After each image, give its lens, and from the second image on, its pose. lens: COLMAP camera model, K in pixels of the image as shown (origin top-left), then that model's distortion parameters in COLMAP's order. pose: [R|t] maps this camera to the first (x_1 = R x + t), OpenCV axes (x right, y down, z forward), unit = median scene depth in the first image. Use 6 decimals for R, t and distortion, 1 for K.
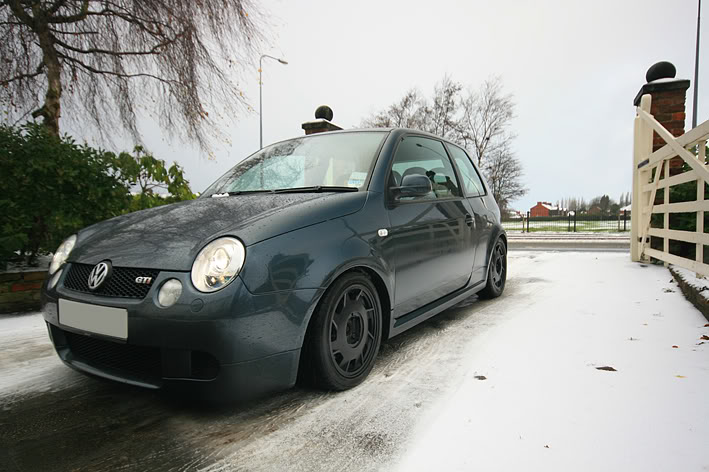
lens RADIAL K [[471.0, 0, 356.6], [0, 471.0, 235.3], [0, 0, 1]] dist [0.018613, 0.014844]
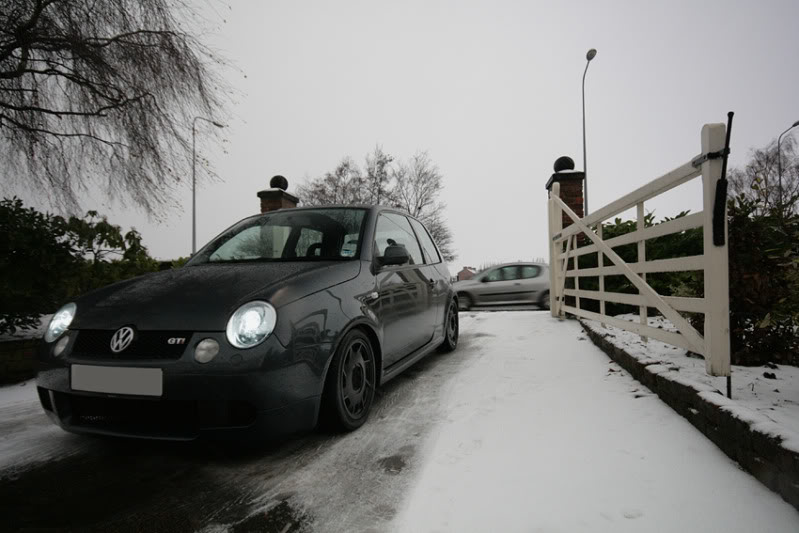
lens RADIAL K [[467.1, 0, 407.3], [0, 467.1, 262.1], [0, 0, 1]] dist [0.028530, -0.006248]
pose [[0.969396, 0.001000, 0.245500, -0.148399], [0.018894, 0.996722, -0.078669, 0.005704], [-0.244774, 0.080900, 0.966199, -0.155403]]
